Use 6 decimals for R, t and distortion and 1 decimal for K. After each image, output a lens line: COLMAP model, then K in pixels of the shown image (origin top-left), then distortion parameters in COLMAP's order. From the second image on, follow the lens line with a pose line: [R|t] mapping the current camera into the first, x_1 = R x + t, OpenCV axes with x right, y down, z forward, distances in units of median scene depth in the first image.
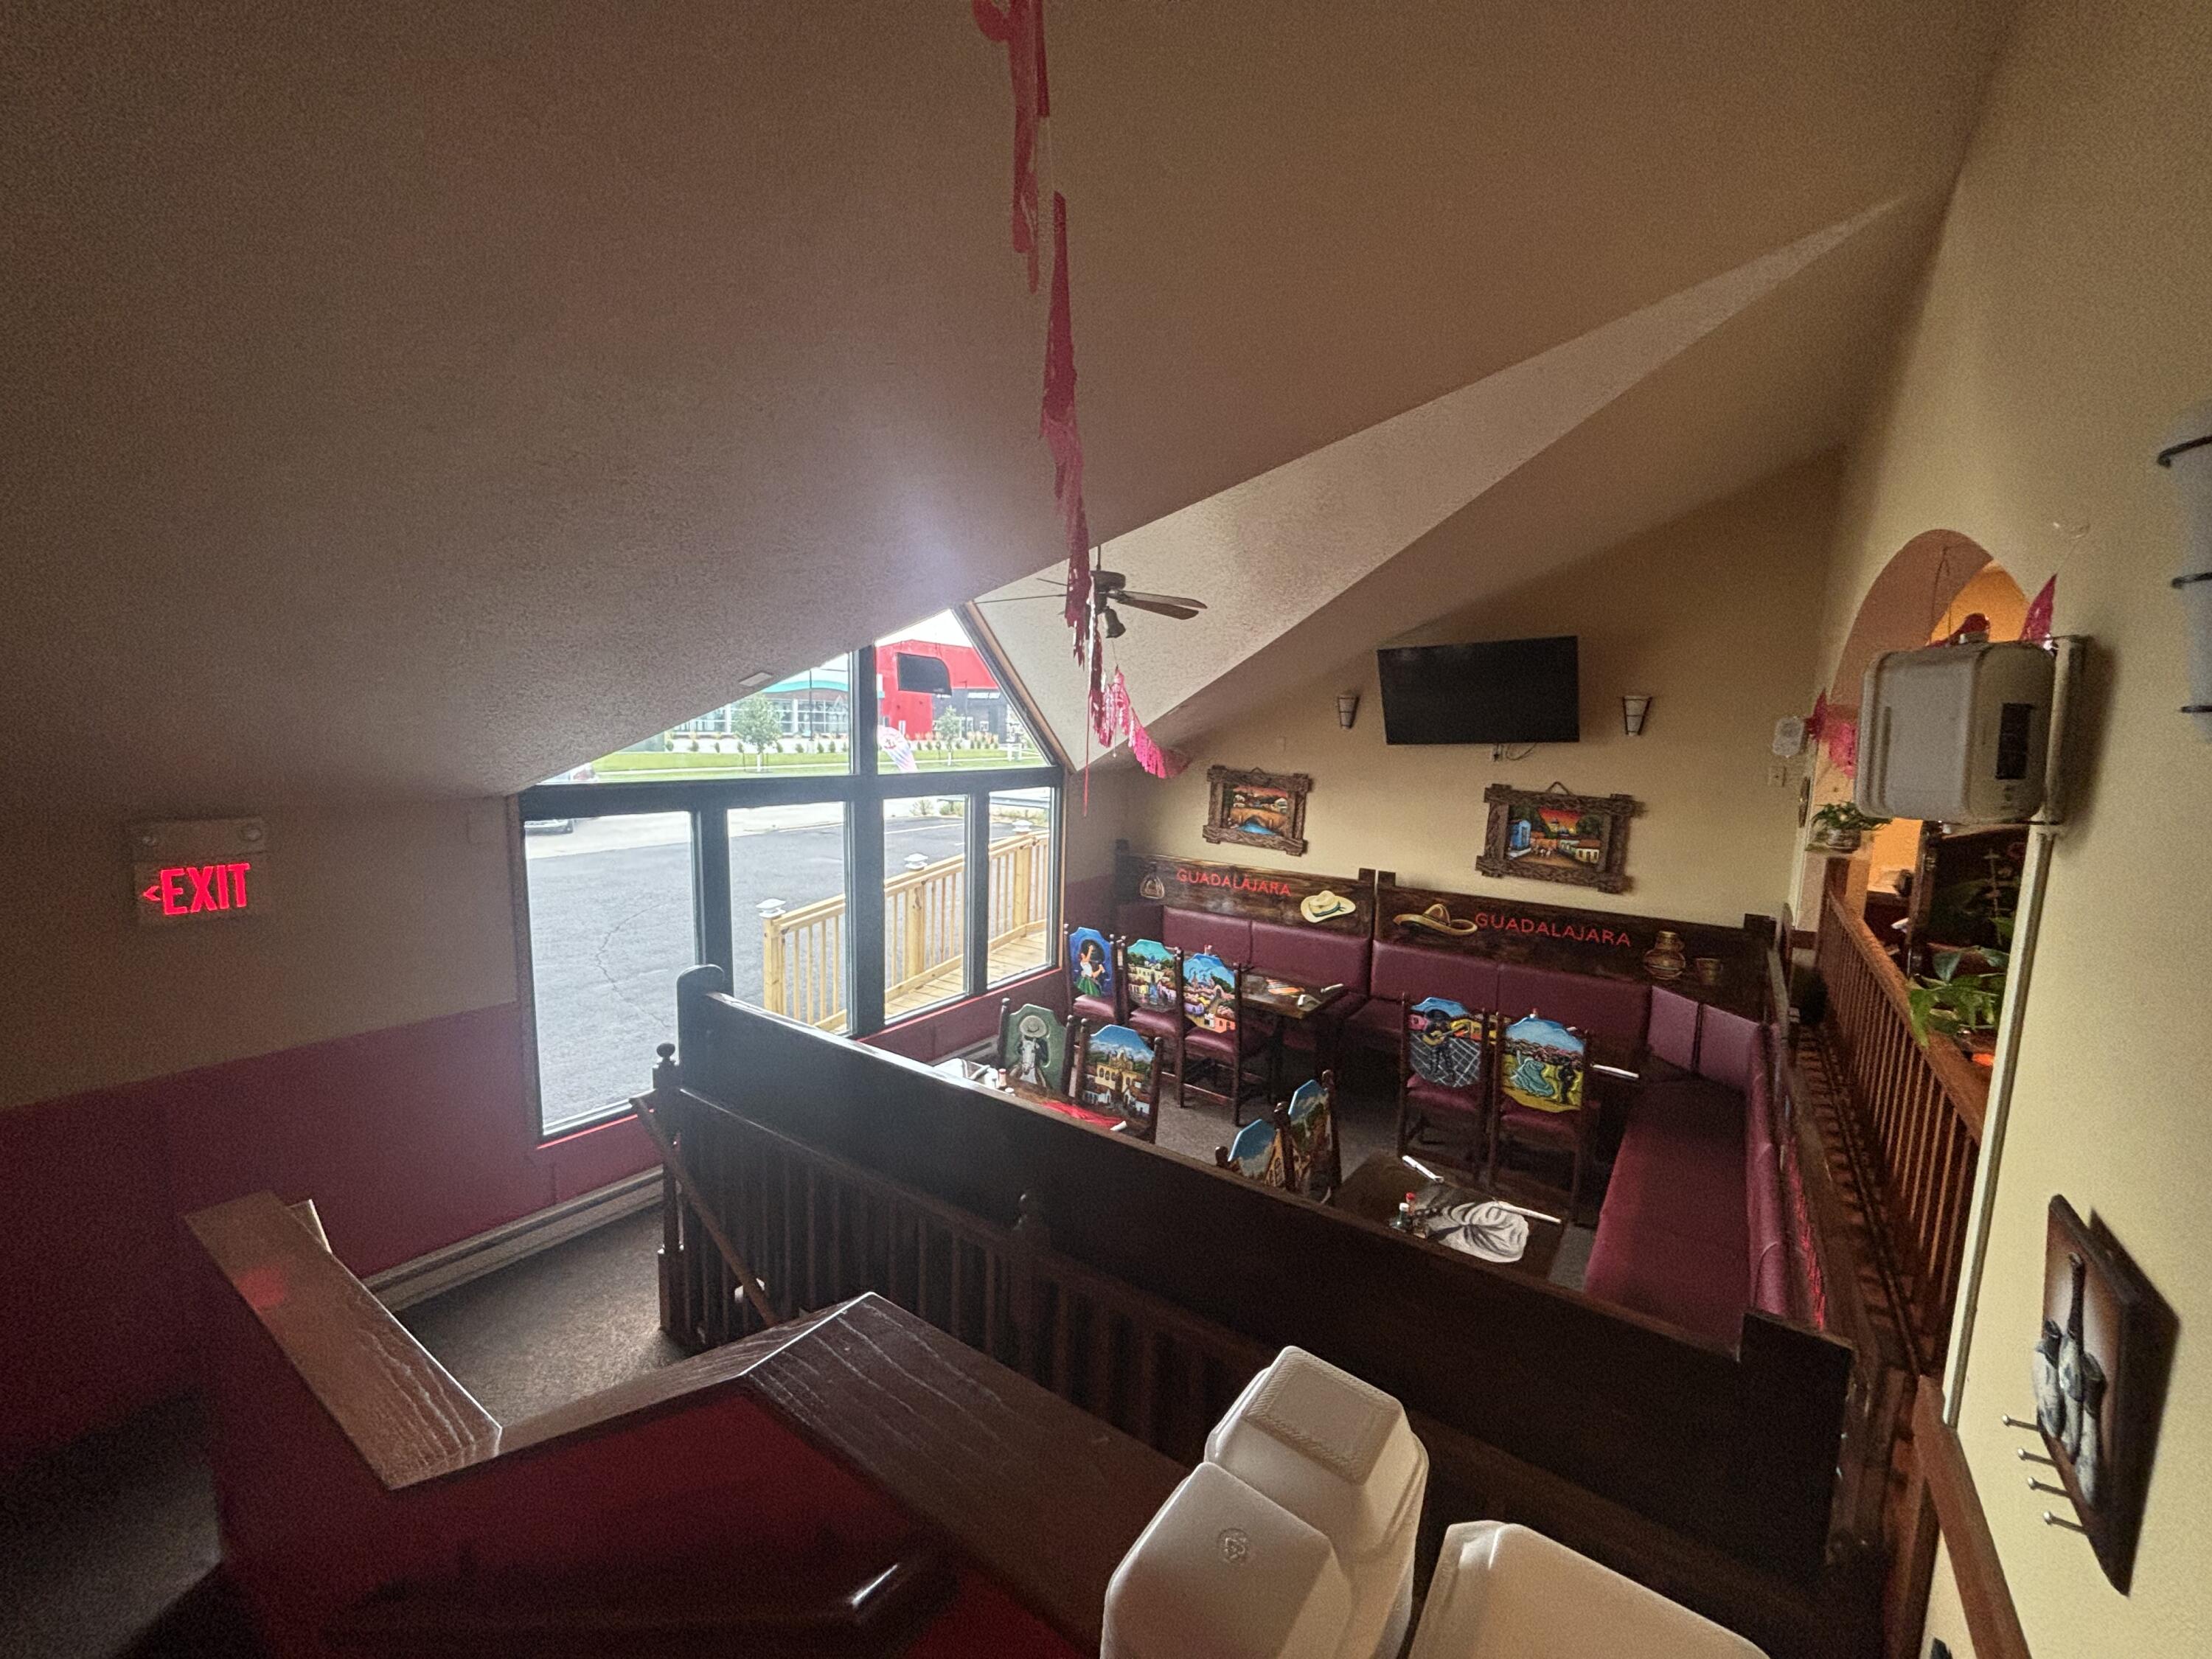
lens RADIAL K [[897.4, 0, 1100.4], [0, 897.4, 831.8], [0, 0, 1]] dist [0.002599, -0.000149]
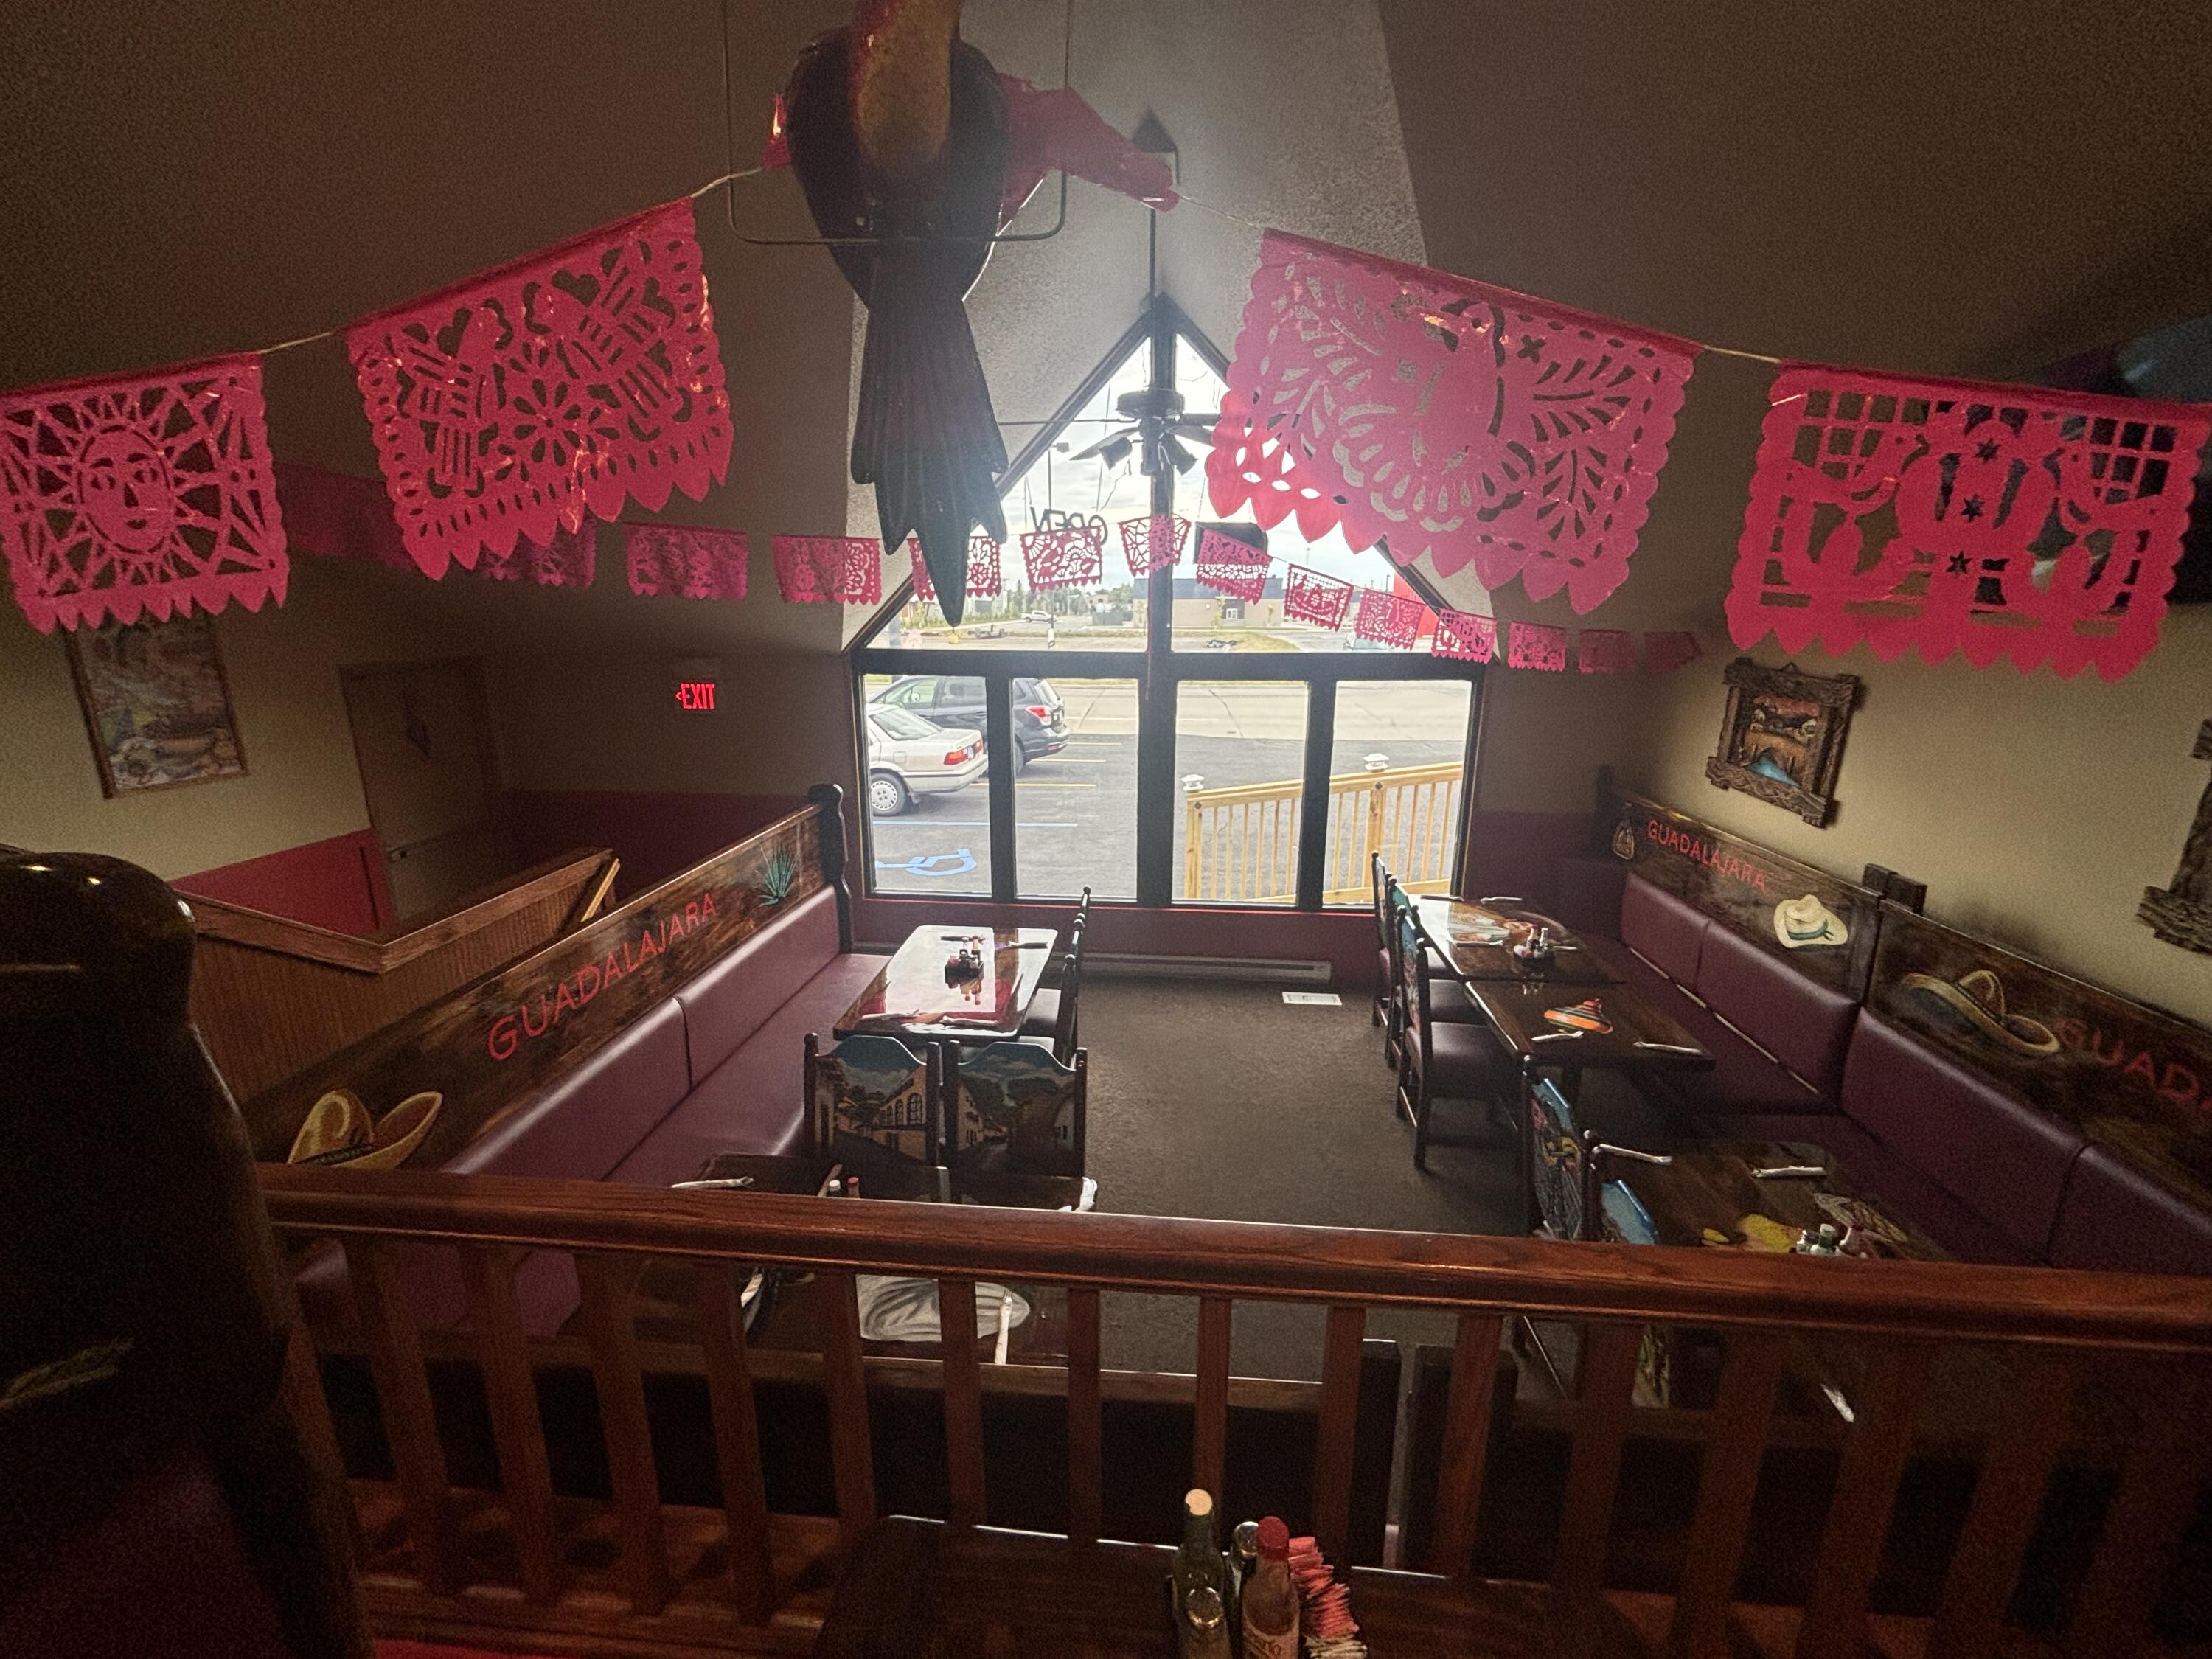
lens RADIAL K [[897.4, 0, 1103.3], [0, 897.4, 837.1], [0, 0, 1]] dist [0.002599, -0.000149]
pose [[0.503712, 0.188531, -0.843048, 0.482540], [-0.095319, 0.982066, 0.162667, -0.015105], [0.858597, -0.001579, 0.512649, 0.357590]]
